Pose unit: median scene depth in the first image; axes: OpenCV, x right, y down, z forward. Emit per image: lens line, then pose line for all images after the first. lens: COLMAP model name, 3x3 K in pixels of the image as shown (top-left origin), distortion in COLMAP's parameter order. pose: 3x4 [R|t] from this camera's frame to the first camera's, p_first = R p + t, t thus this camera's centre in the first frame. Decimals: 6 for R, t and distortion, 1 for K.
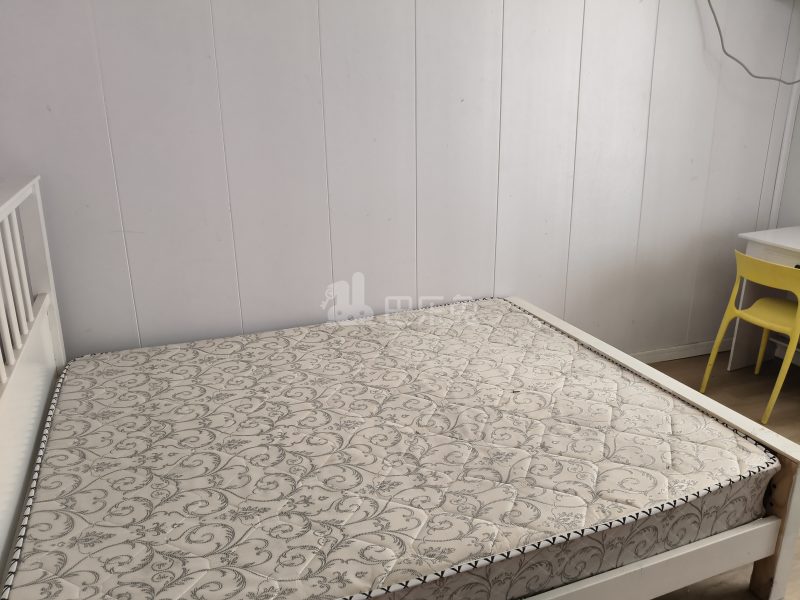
lens RADIAL K [[614.3, 0, 392.0], [0, 614.3, 305.4], [0, 0, 1]] dist [-0.000075, -0.041771]
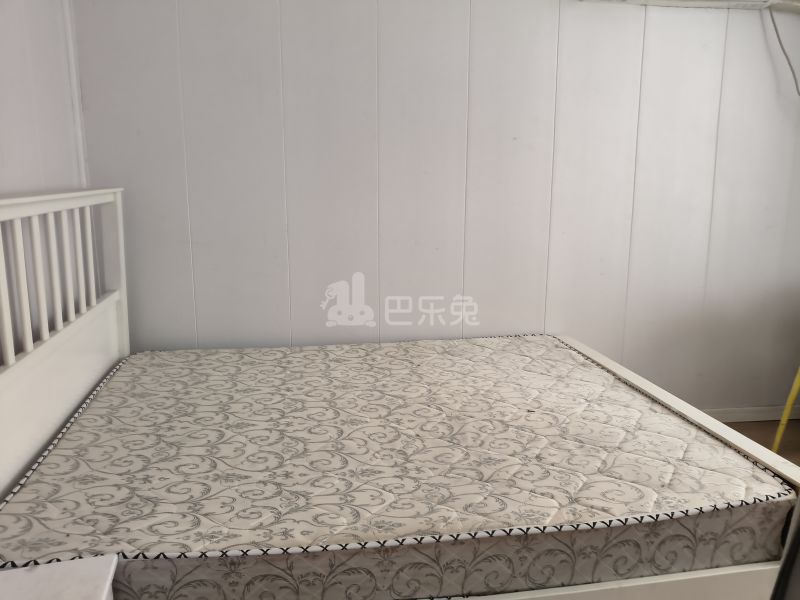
lens RADIAL K [[614.3, 0, 398.8], [0, 614.3, 305.6], [0, 0, 1]] dist [-0.000075, -0.041771]
pose [[0.981776, 0.057810, -0.181038, 0.194860], [-0.079191, 0.990412, -0.113191, 0.121741], [0.172758, 0.125465, 0.976941, -0.018416]]
